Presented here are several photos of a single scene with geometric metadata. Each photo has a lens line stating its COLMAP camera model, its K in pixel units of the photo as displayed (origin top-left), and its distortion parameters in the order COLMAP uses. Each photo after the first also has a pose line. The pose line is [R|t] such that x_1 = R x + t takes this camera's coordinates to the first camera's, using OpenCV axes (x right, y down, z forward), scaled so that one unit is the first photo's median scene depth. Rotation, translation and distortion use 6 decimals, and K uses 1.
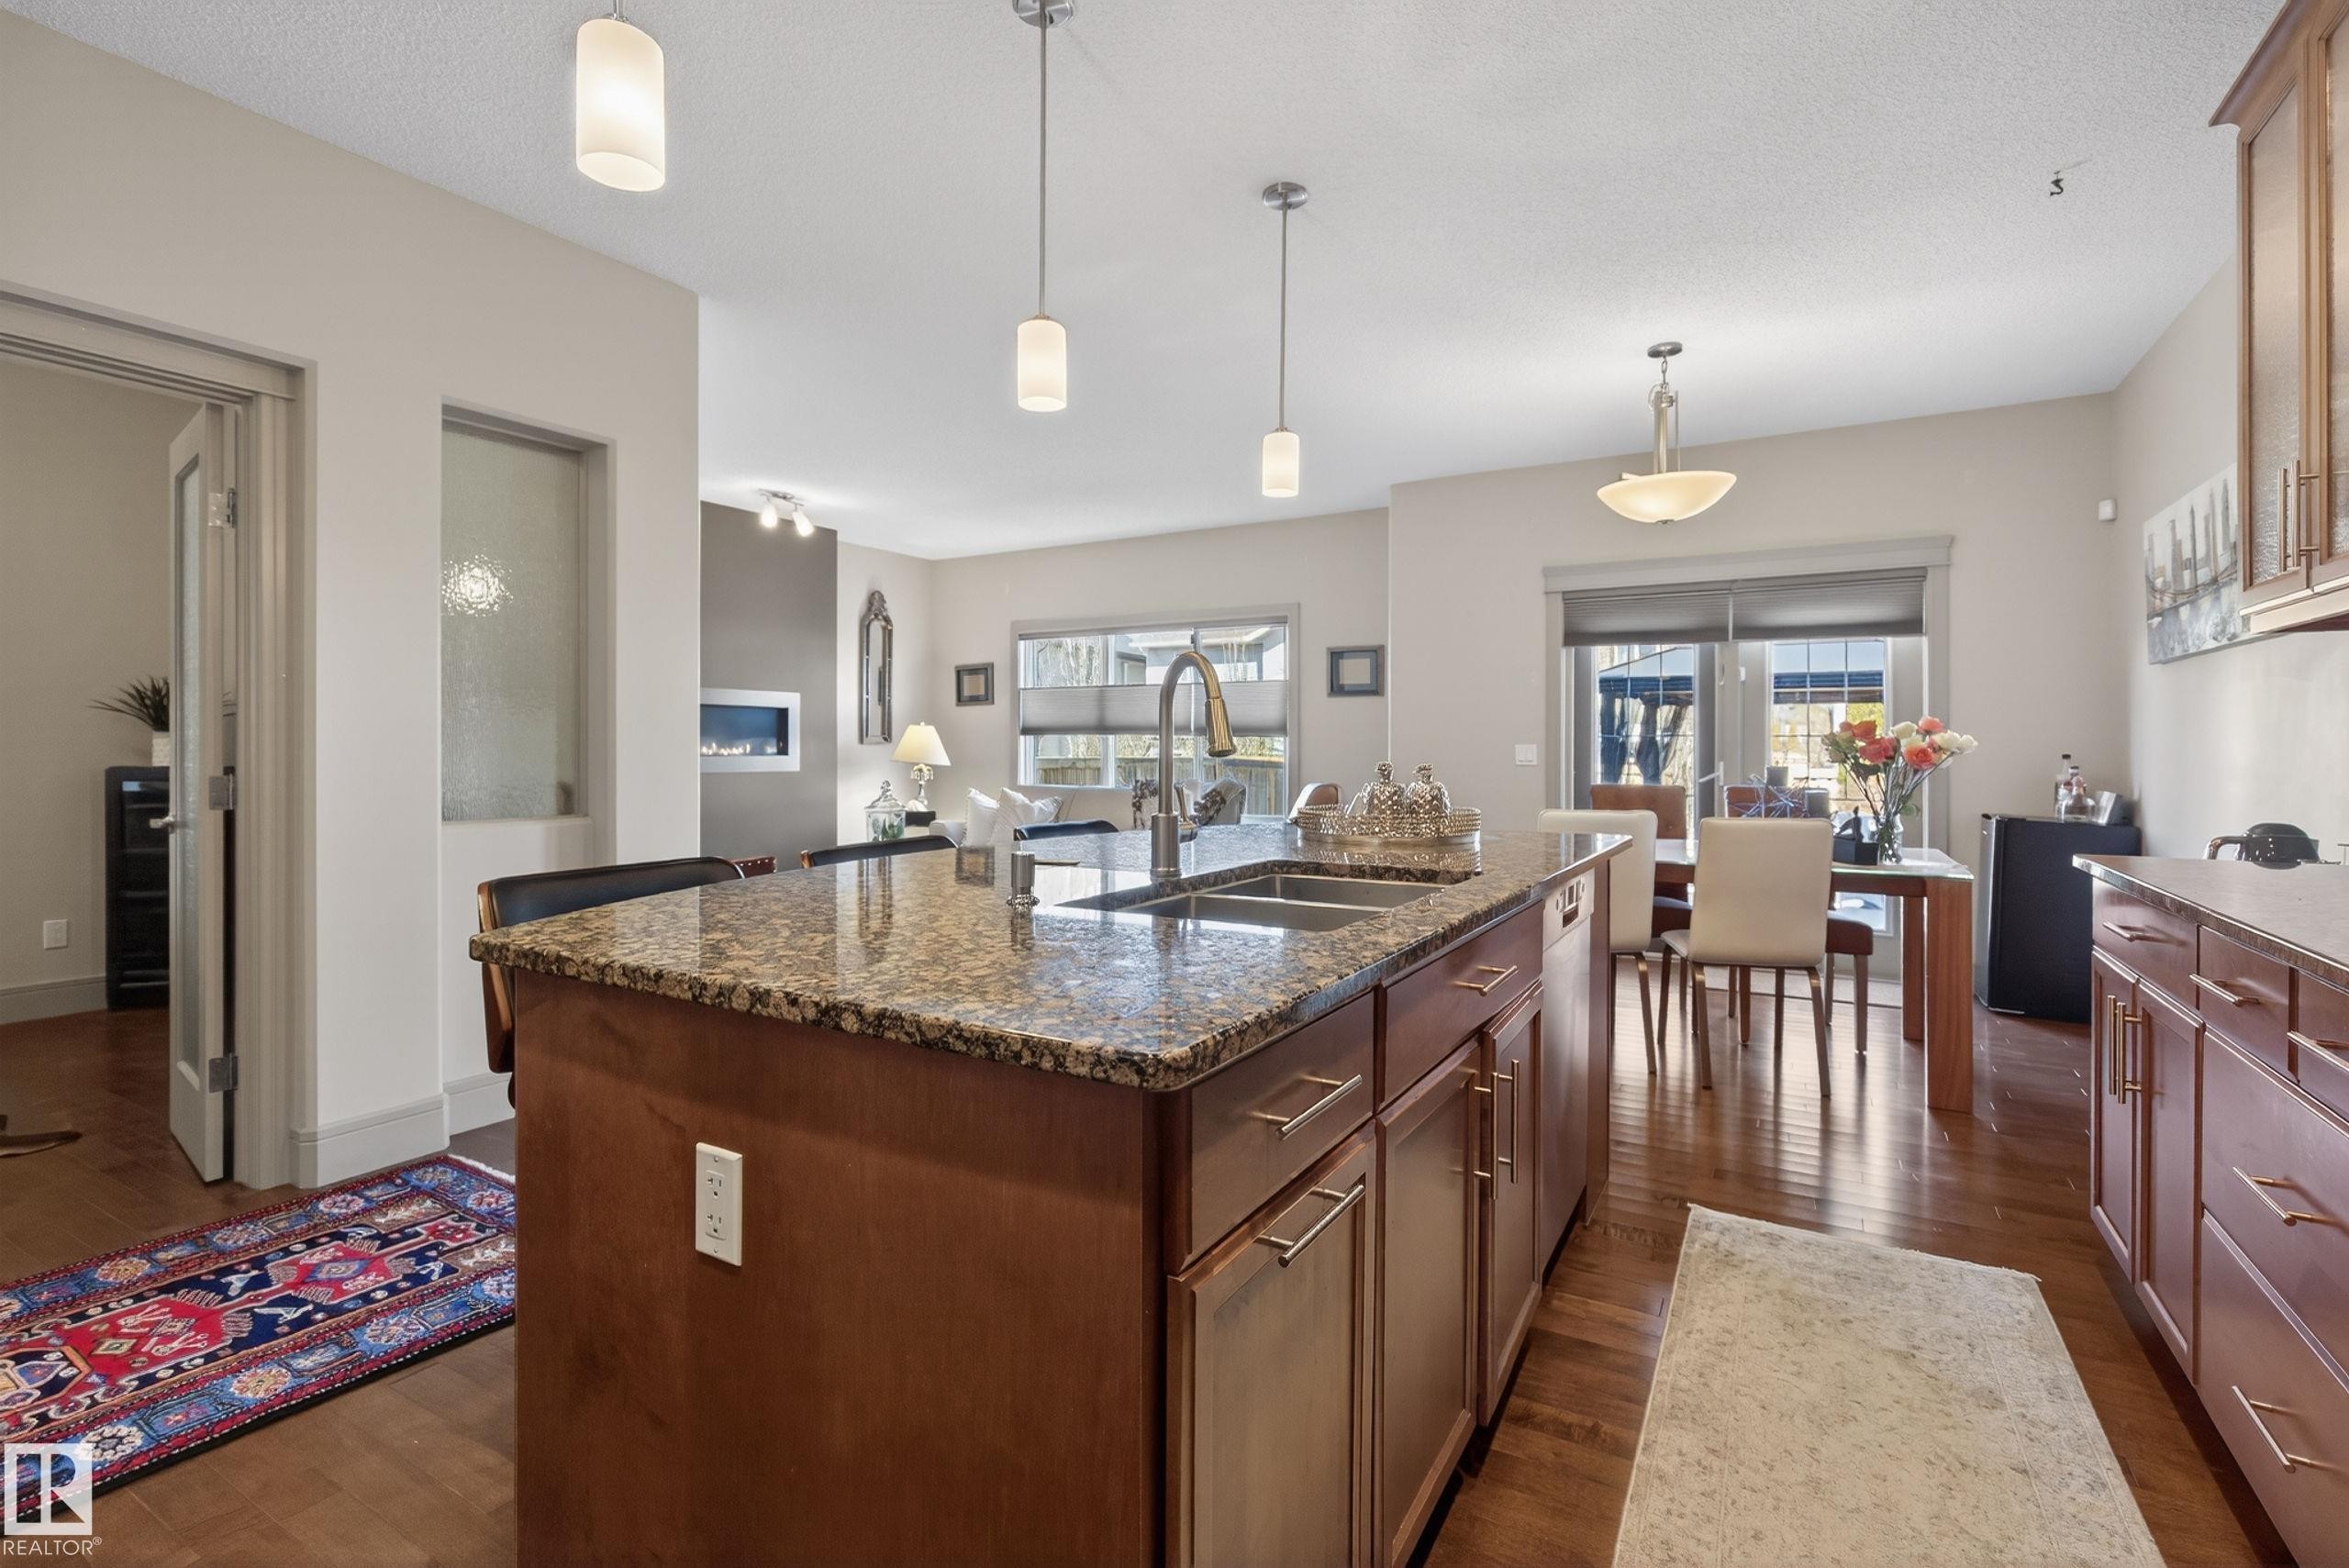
lens RADIAL K [[1083.0, 0, 1181.9], [0, 1083.0, 739.2], [0, 0, 1]] dist [-0.000911, -0.000117]
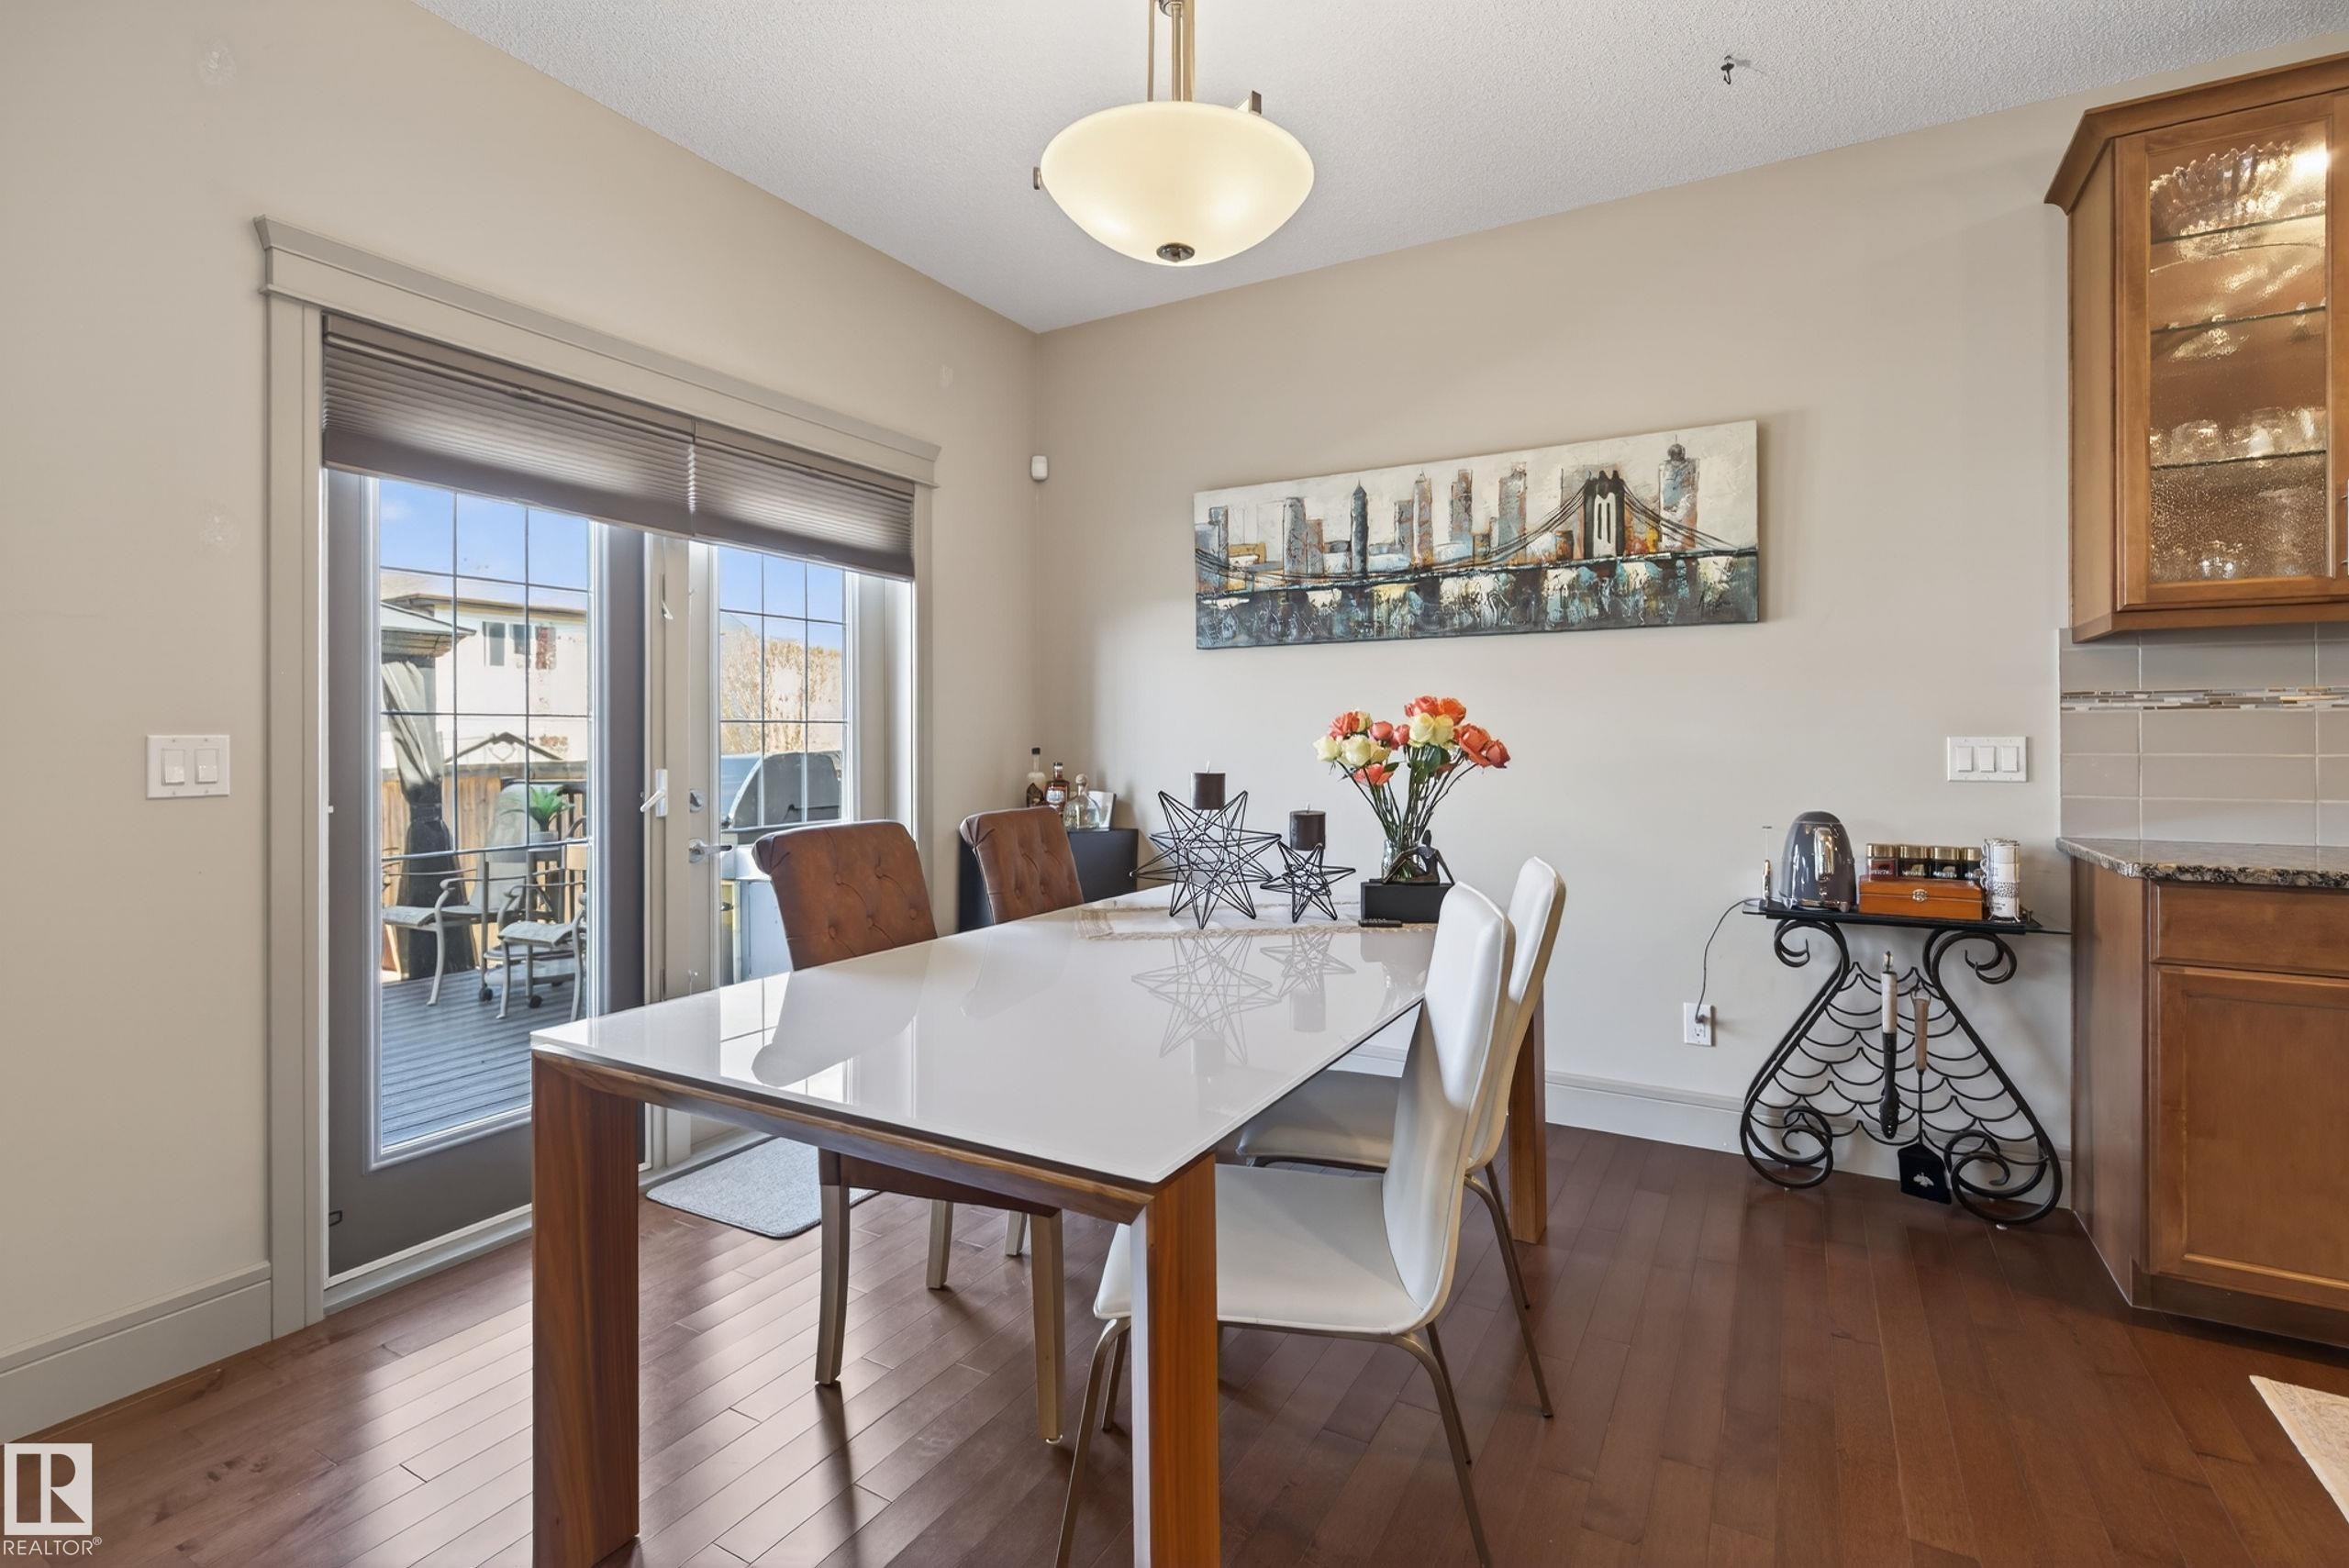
lens RADIAL K [[1083.0, 0, 1181.9], [0, 1083.0, 739.2], [0, 0, 1]] dist [-0.000911, -0.000117]
pose [[-0.007782, 0.001893, 0.999968, -0.015777], [-0.007386, 0.999971, -0.001951, 0.007573], [-0.999942, -0.007401, -0.007768, 0.830045]]
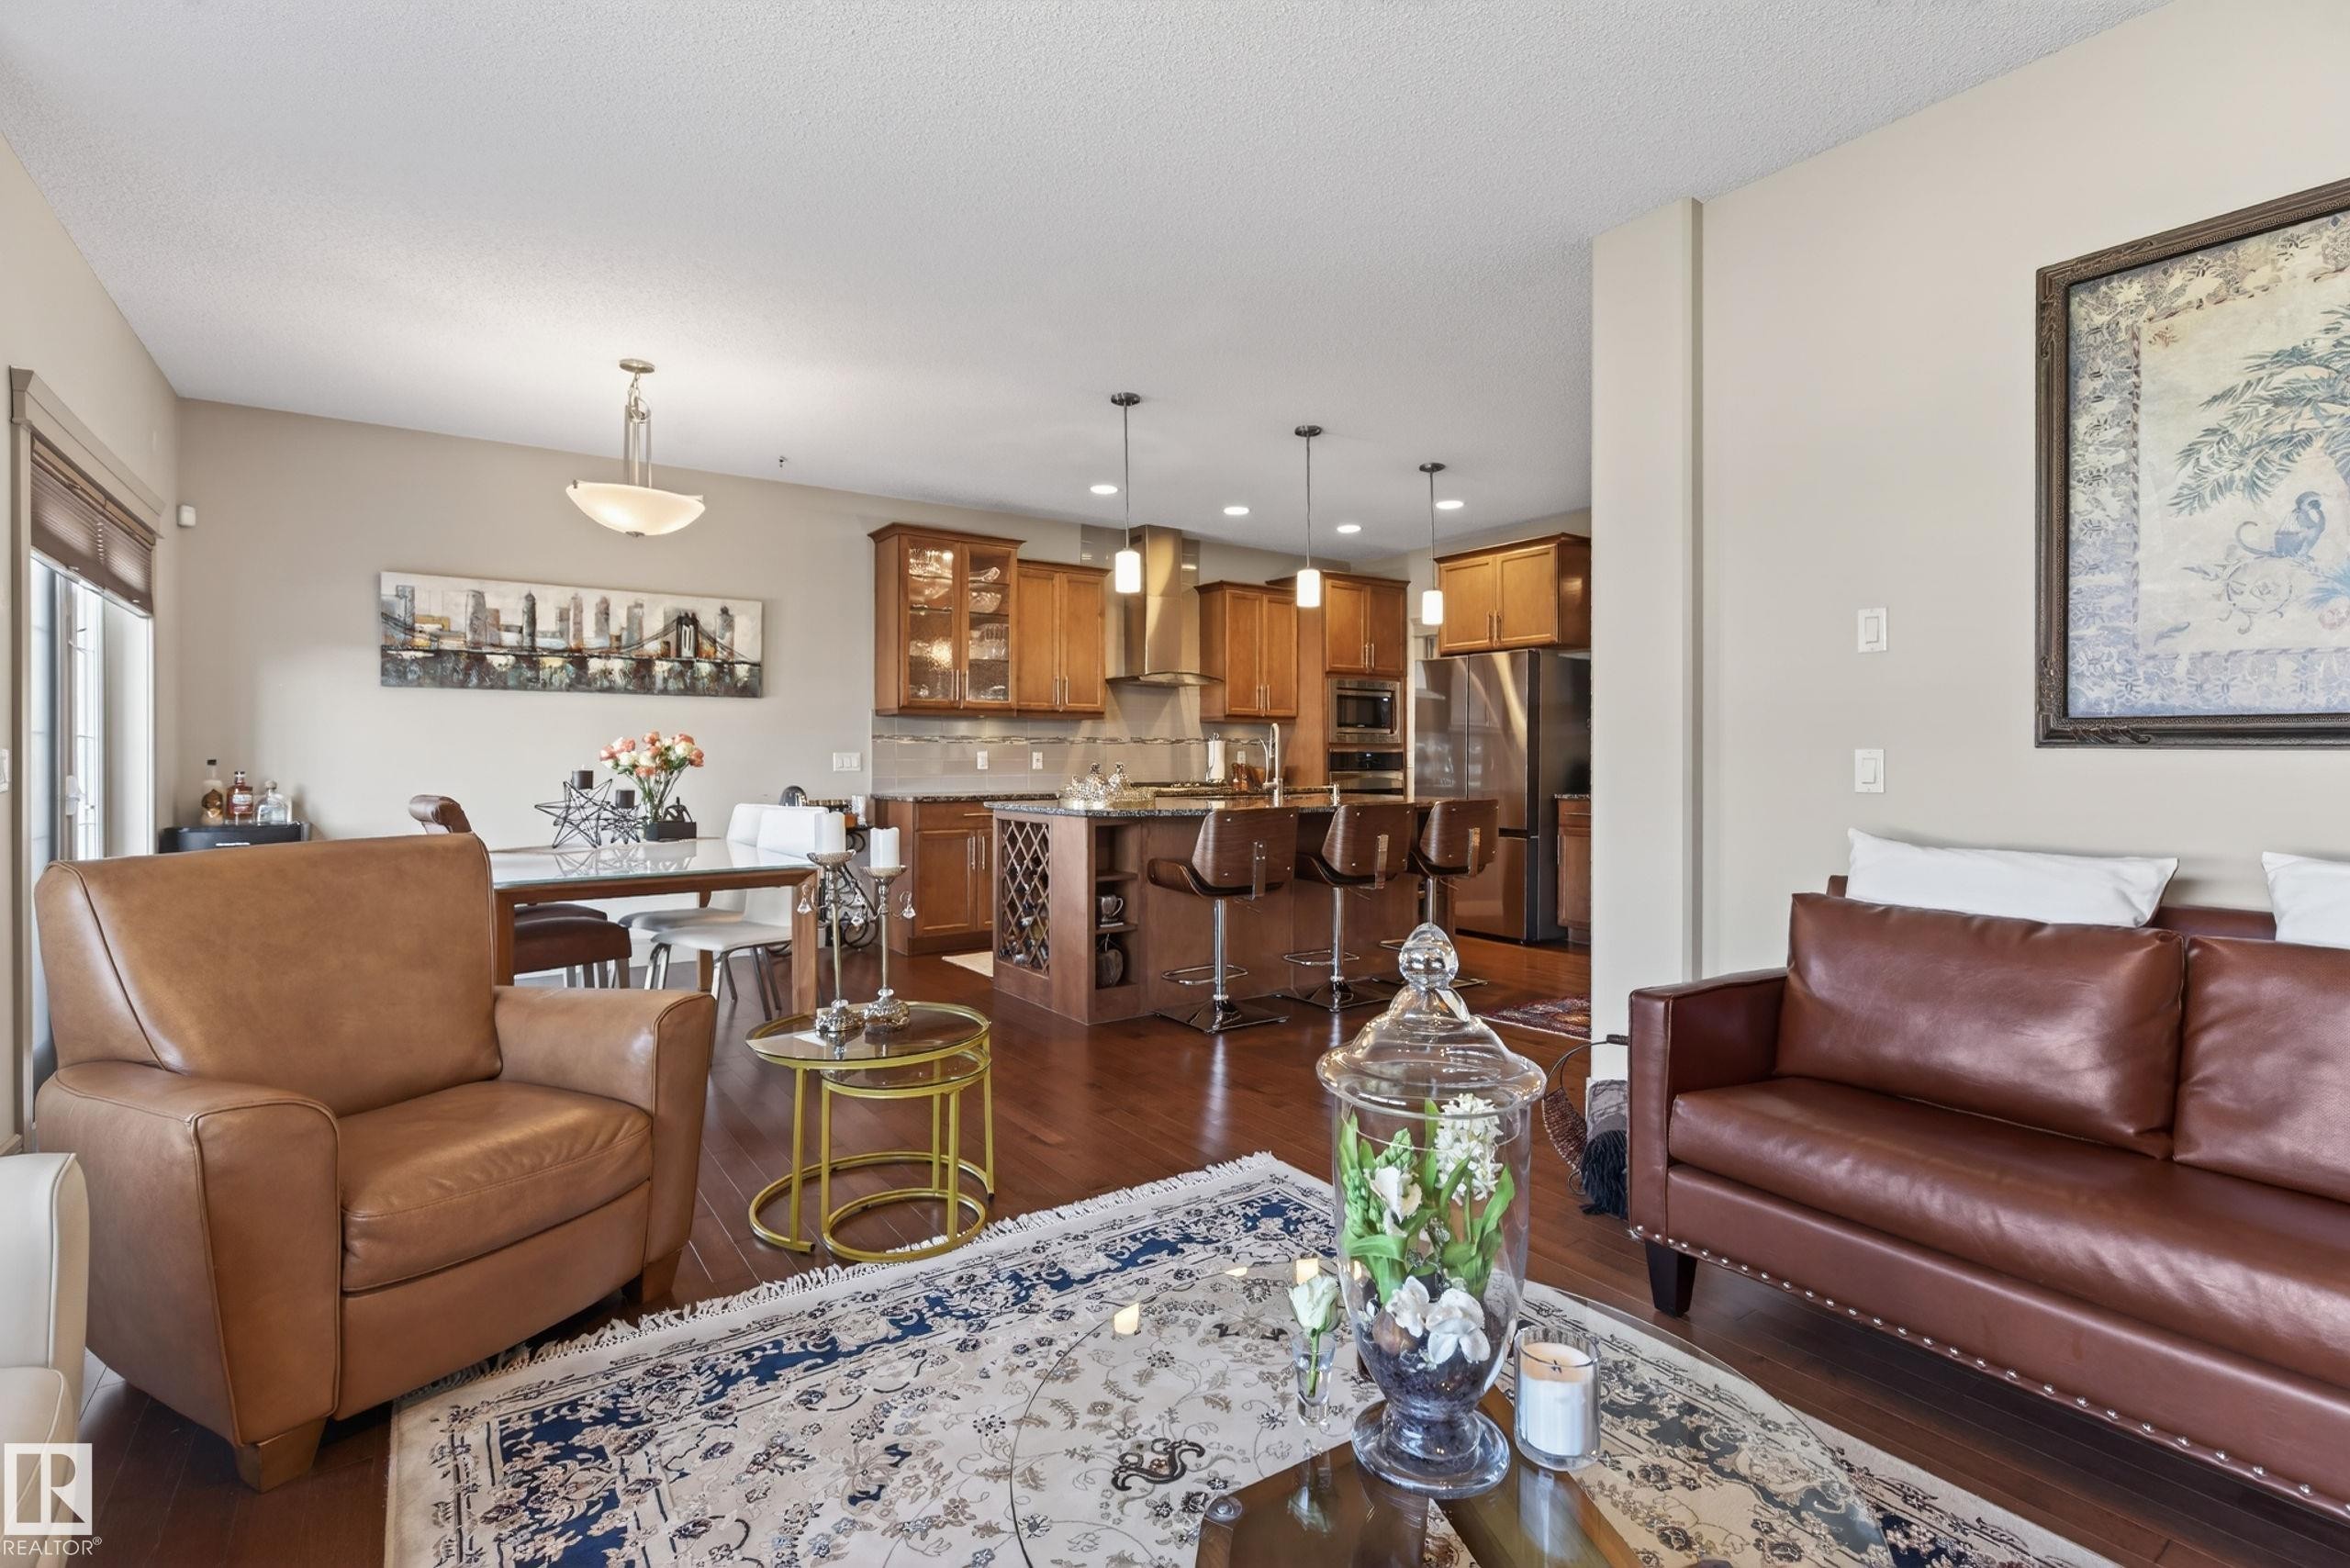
lens RADIAL K [[1078.4, 0, 1181.4], [0, 1078.4, 749.8], [0, 0, 1]] dist [0.002086, 0.000163]
pose [[-0.907081, 0.001839, 0.420953, -0.375470], [-0.003818, 0.999913, -0.012595, 0.013294], [-0.420940, -0.013032, -0.906995, 1.414368]]
